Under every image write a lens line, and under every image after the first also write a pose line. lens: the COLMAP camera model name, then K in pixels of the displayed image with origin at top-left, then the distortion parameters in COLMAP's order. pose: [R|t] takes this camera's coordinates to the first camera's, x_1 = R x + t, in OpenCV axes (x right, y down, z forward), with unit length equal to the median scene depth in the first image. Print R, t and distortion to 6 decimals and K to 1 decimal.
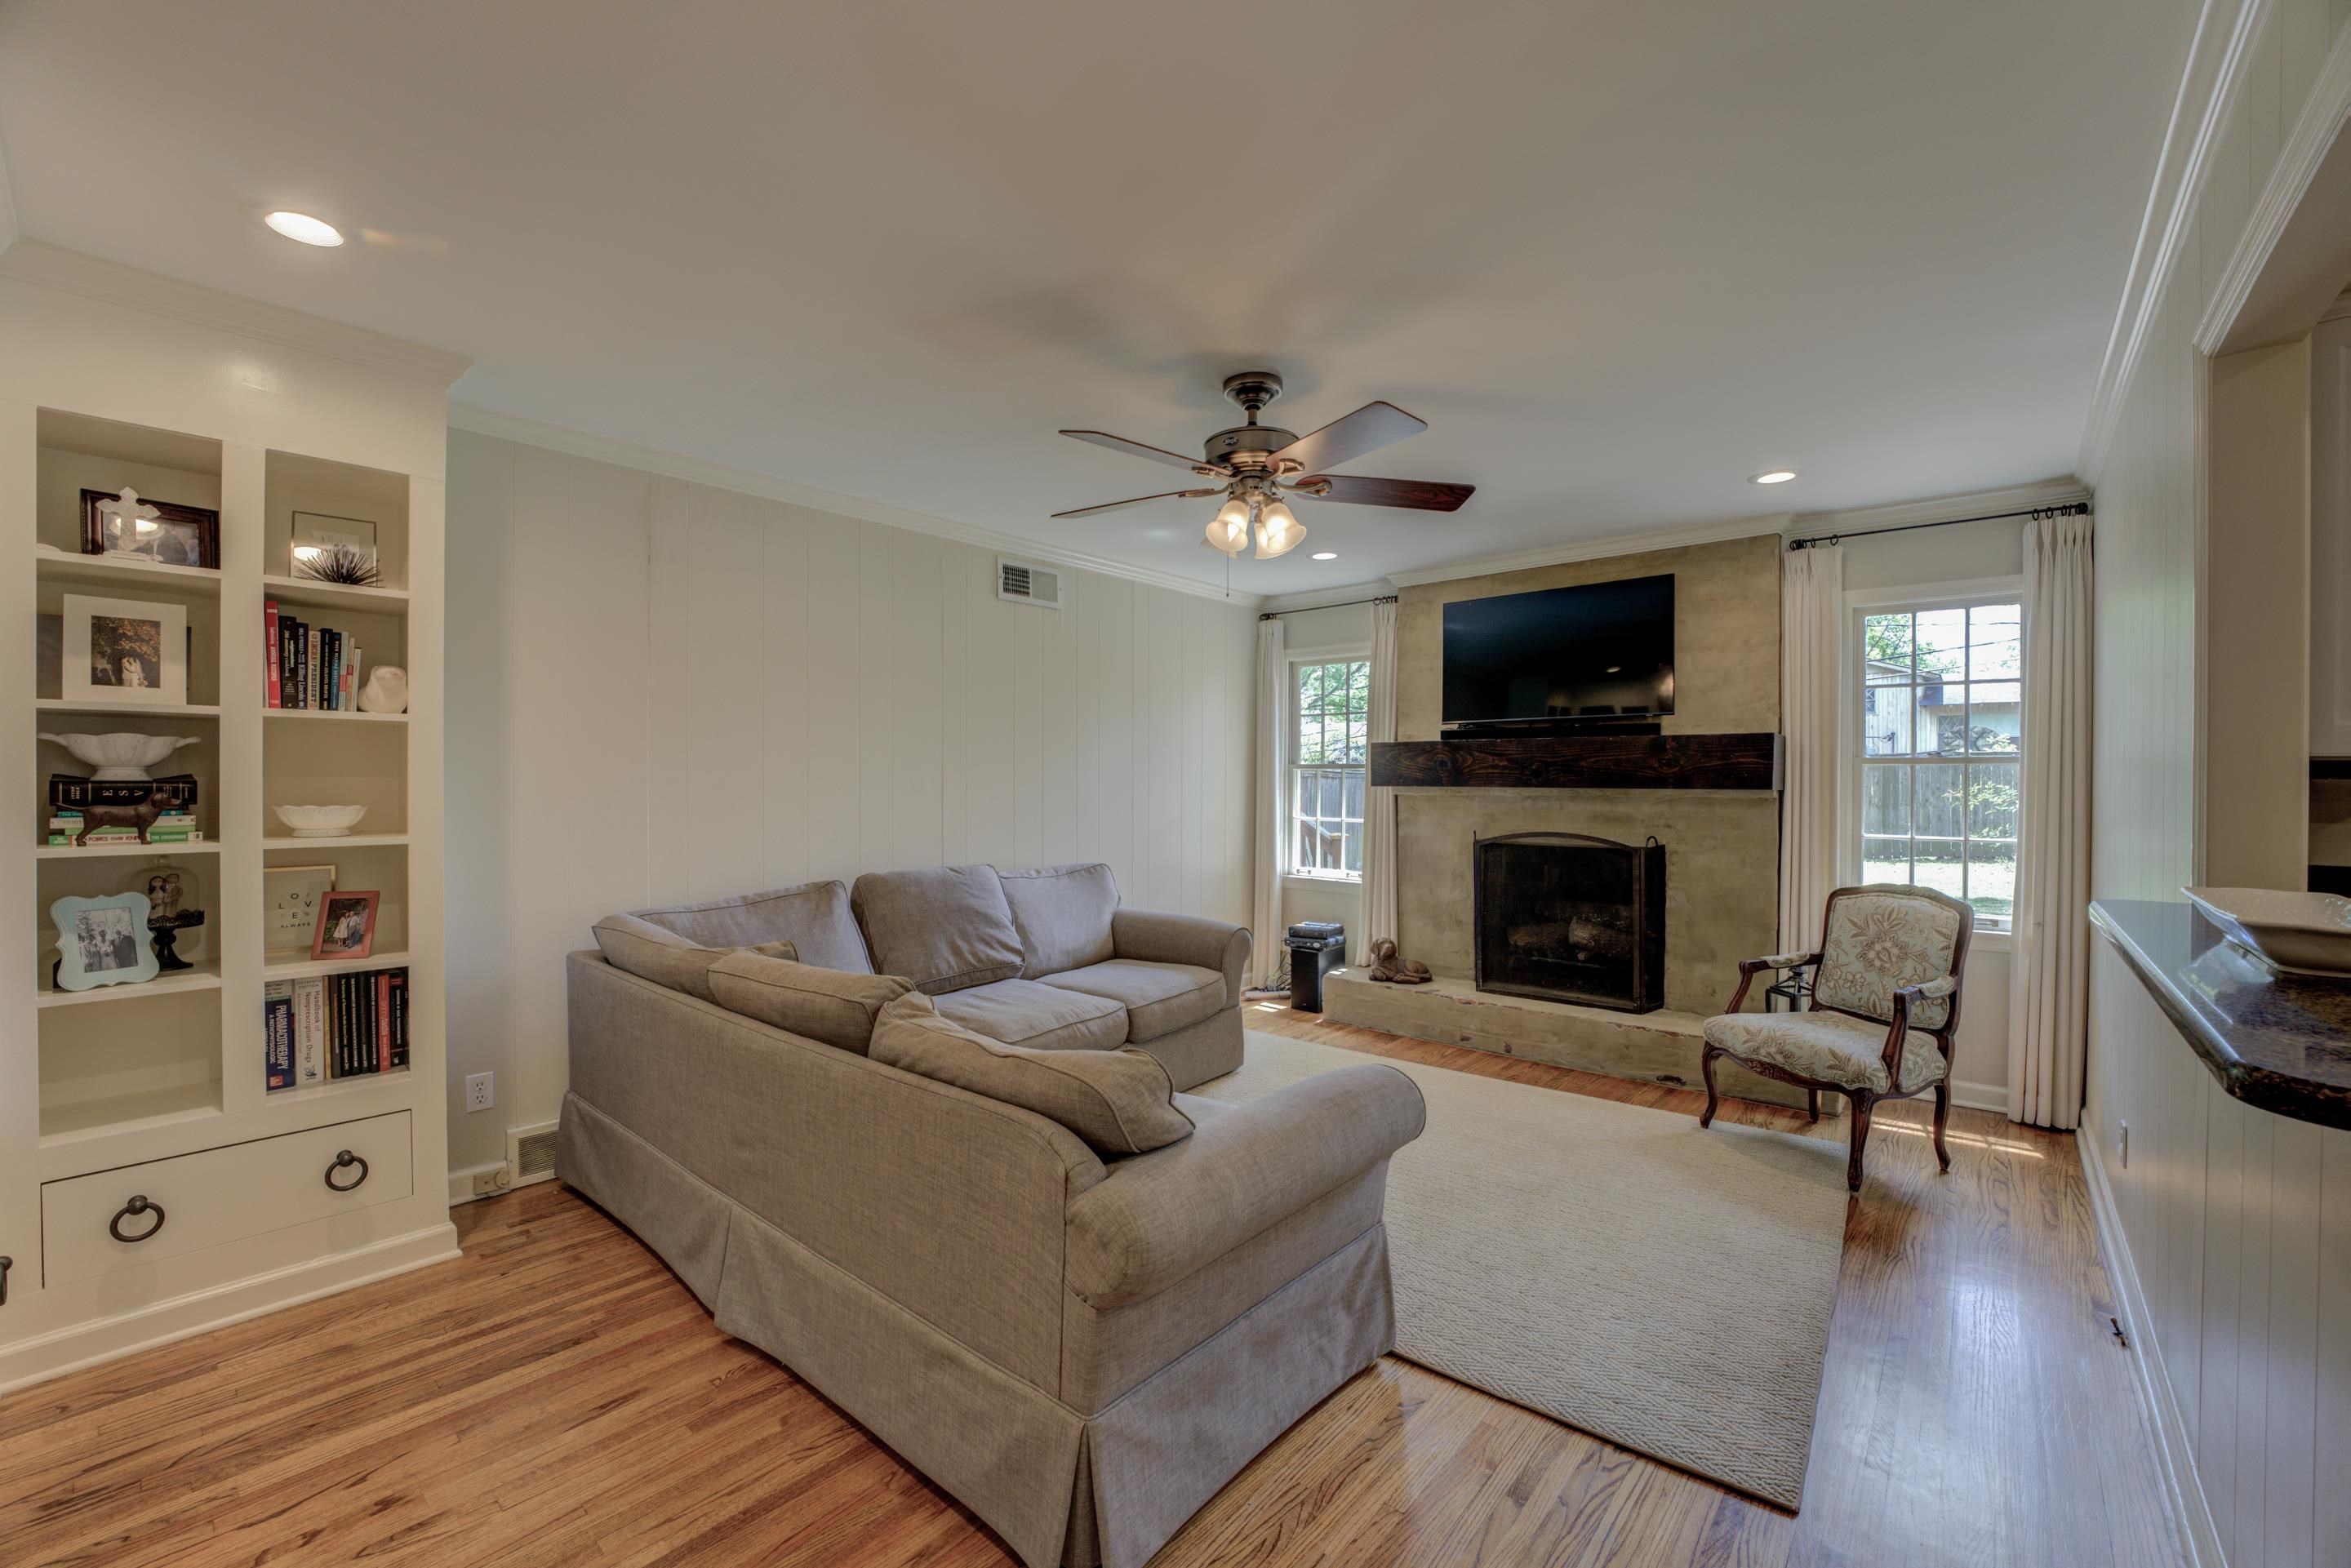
lens RADIAL K [[941.4, 0, 1167.6], [0, 941.4, 783.1], [0, 0, 1]] dist [-0.022669, 0.000169]
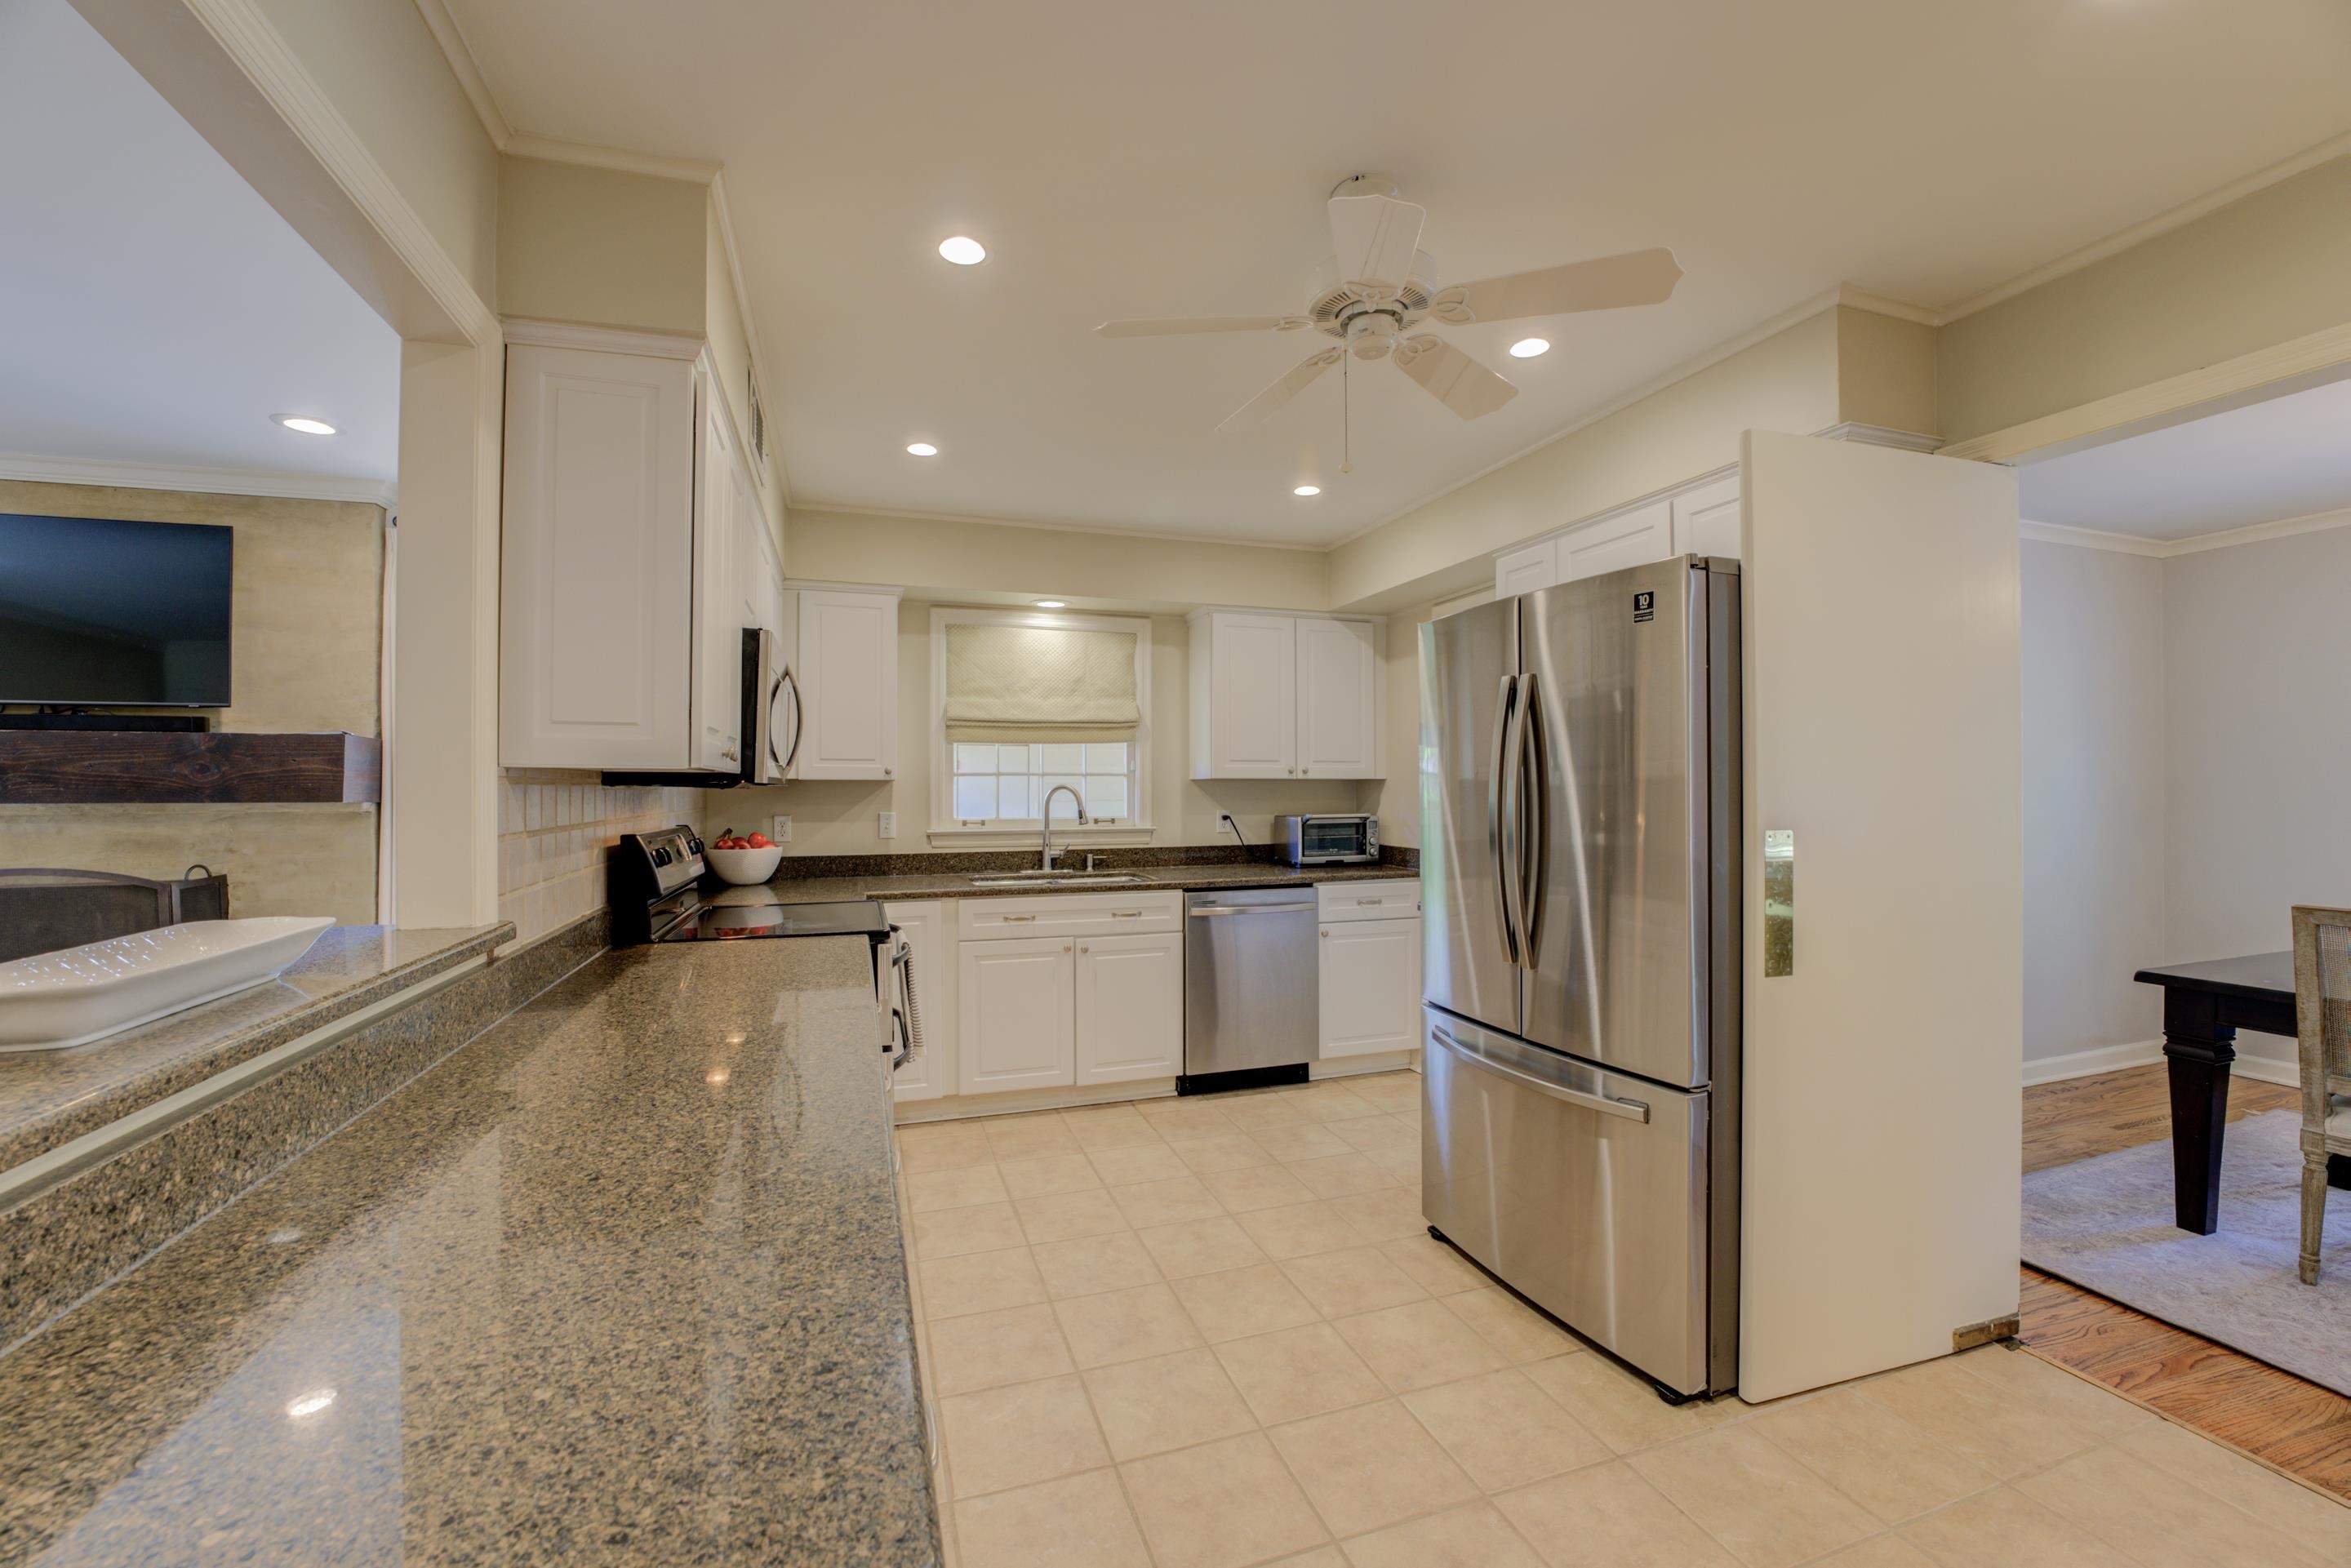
lens RADIAL K [[941.4, 0, 1171.3], [0, 941.4, 783.8], [0, 0, 1]] dist [-0.022669, 0.000169]
pose [[0.510966, 0.000655, 0.859601, 0.488717], [0.005547, 0.999976, -0.004059, -0.003287], [-0.859583, 0.006842, 0.510950, -0.105694]]
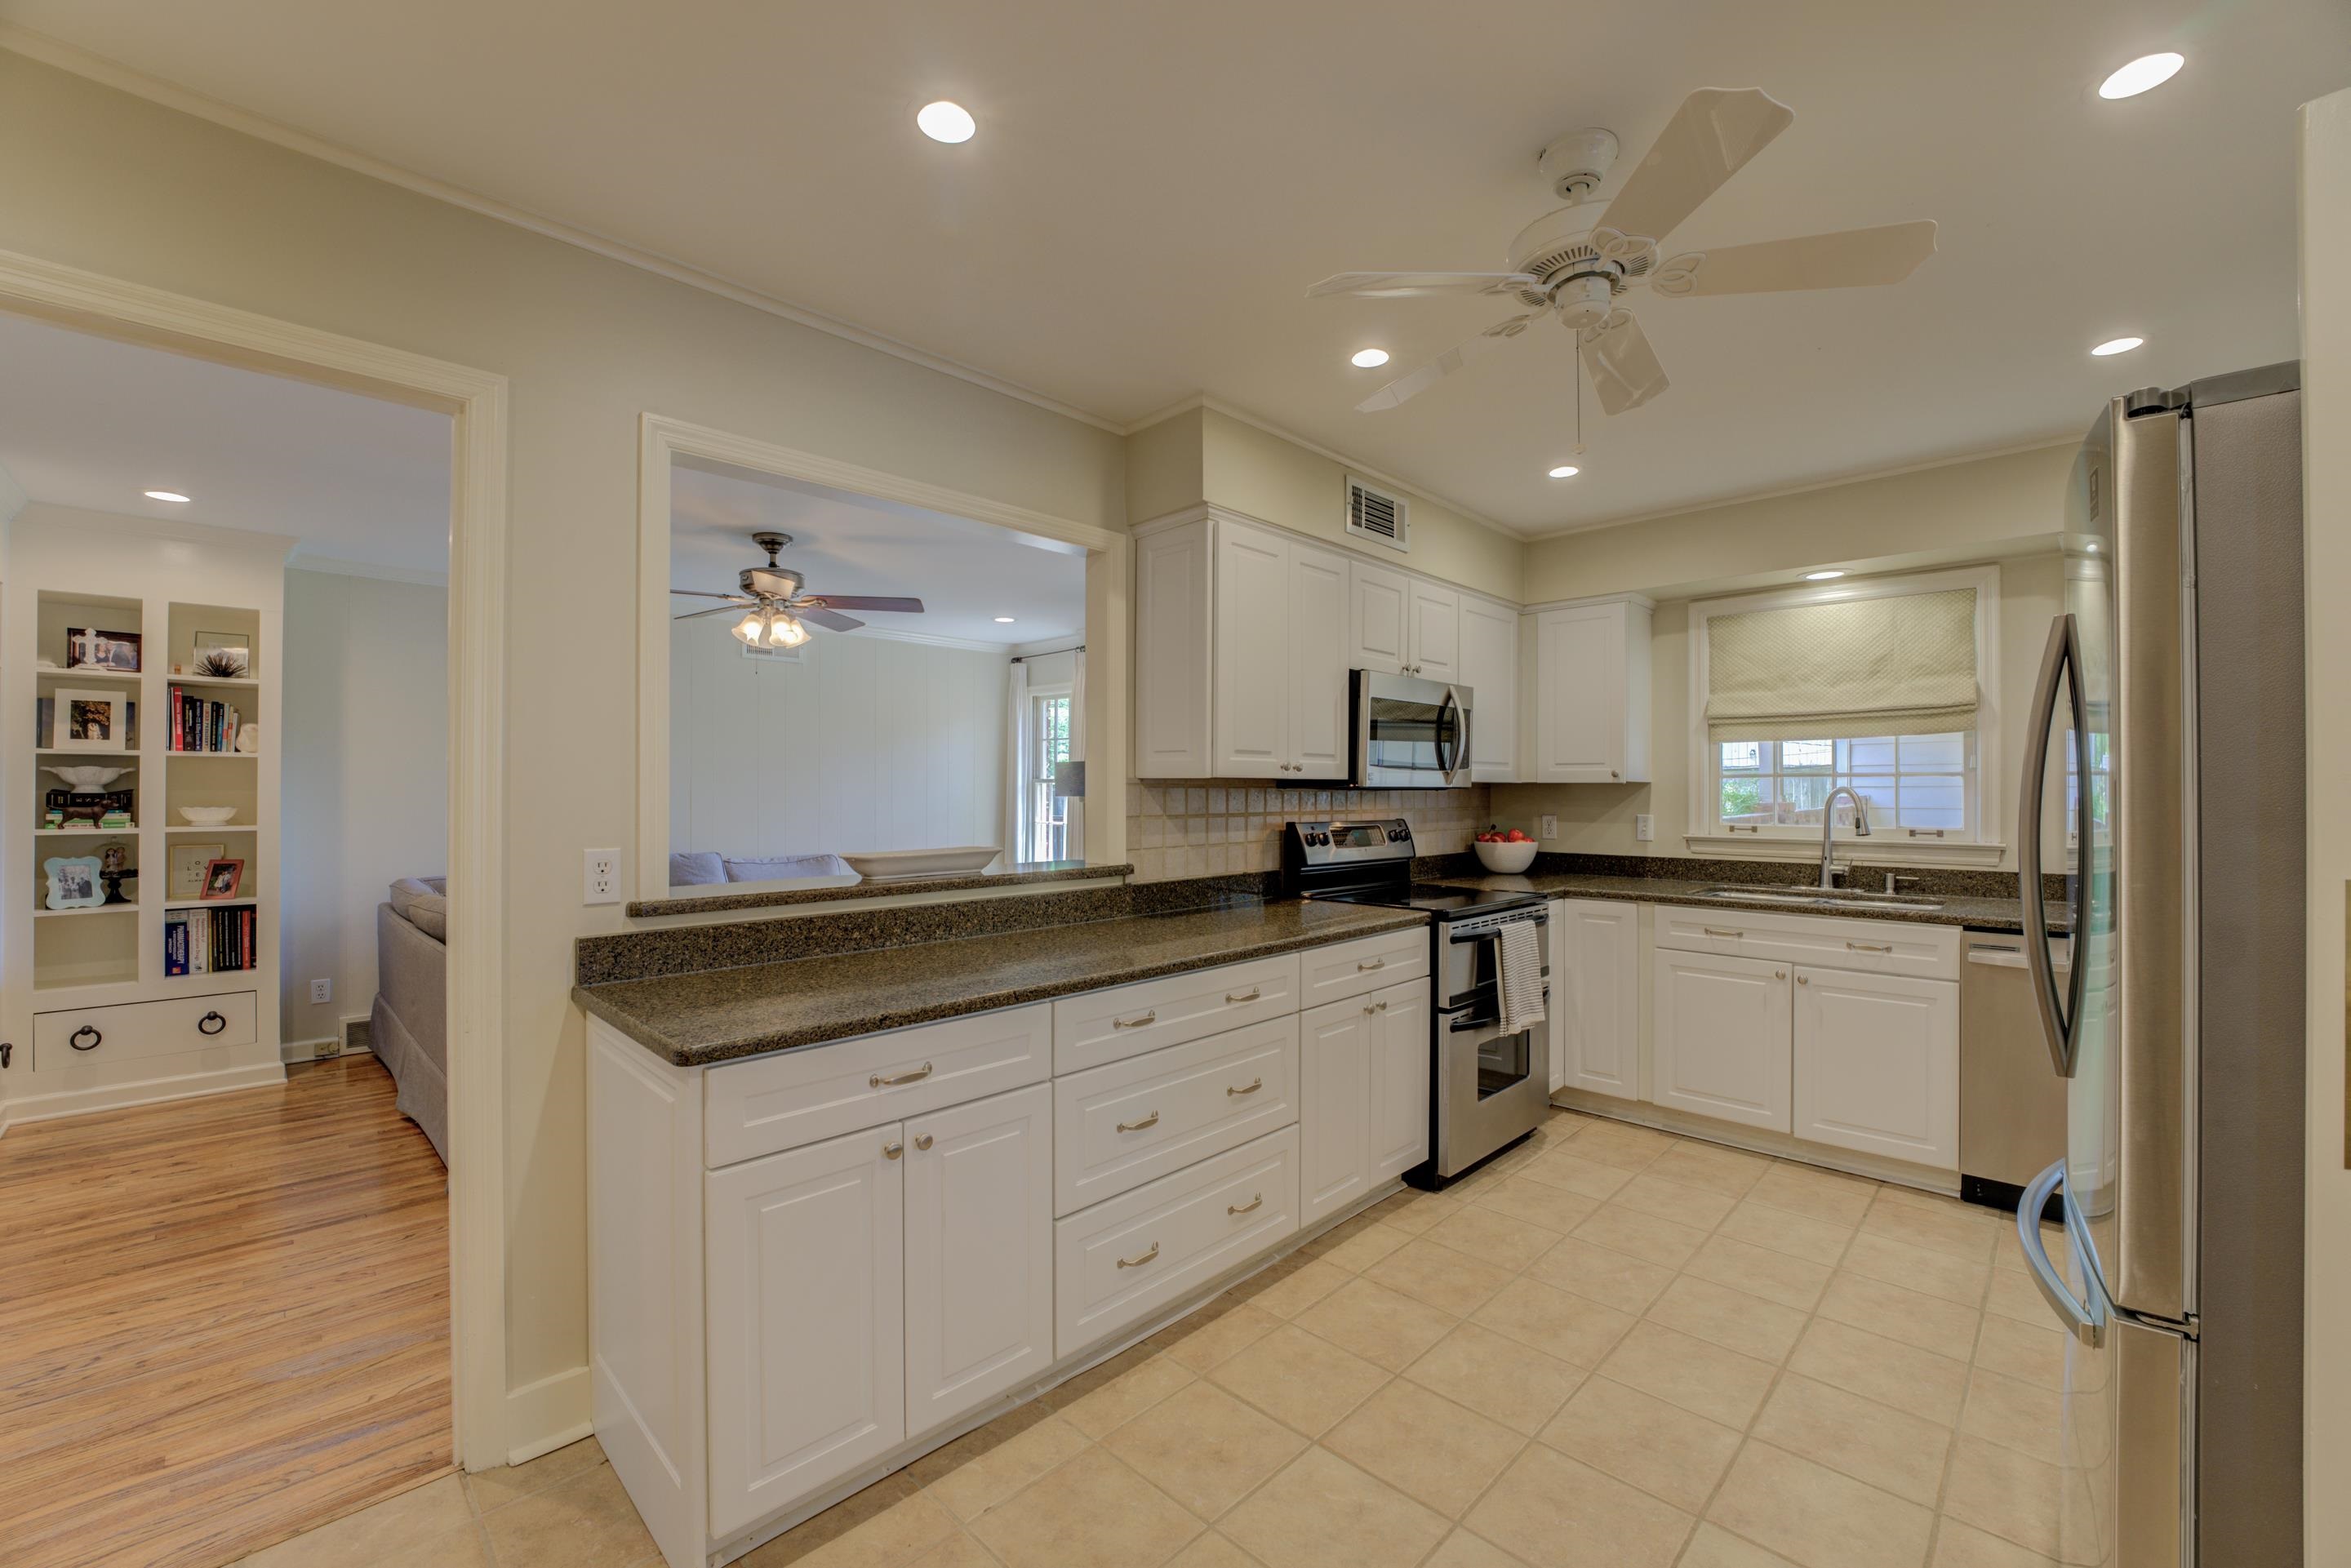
lens RADIAL K [[941.4, 0, 1174.0], [0, 941.4, 781.5], [0, 0, 1]] dist [-0.022669, 0.000169]
pose [[0.998174, -0.001436, -0.060385, 0.955545], [0.000723, 0.999930, -0.011831, -0.002300], [0.060398, 0.011766, 0.998105, -0.569429]]
